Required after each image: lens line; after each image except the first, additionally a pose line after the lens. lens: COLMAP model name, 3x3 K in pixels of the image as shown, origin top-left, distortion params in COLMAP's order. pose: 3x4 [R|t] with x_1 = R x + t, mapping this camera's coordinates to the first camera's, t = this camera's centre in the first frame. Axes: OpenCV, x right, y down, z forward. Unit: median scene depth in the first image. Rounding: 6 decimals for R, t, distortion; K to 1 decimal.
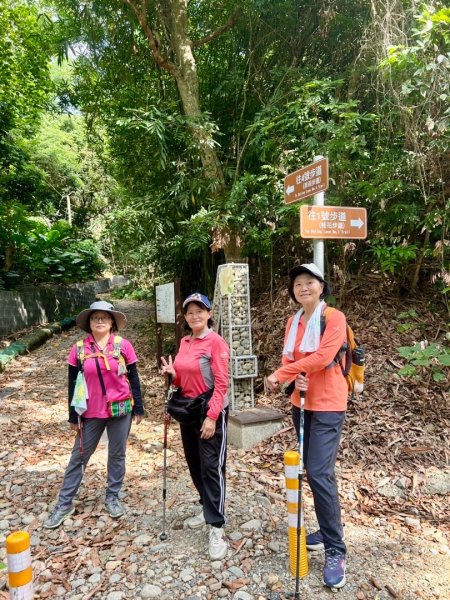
lens RADIAL K [[445.7, 0, 225.0], [0, 445.7, 300.0], [0, 0, 1]] dist [0.005003, -0.002095]
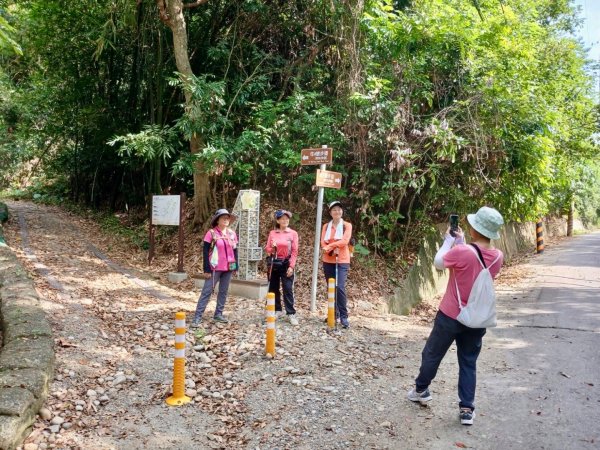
lens RADIAL K [[445.7, 0, 300.0], [0, 445.7, 225.0], [0, 0, 1]] dist [0.005003, -0.002095]
pose [[0.896134, 0.068133, 0.438521, -0.765924], [-0.077988, 0.996944, 0.004475, 0.032792], [-0.436876, -0.038210, 0.898710, -0.782569]]
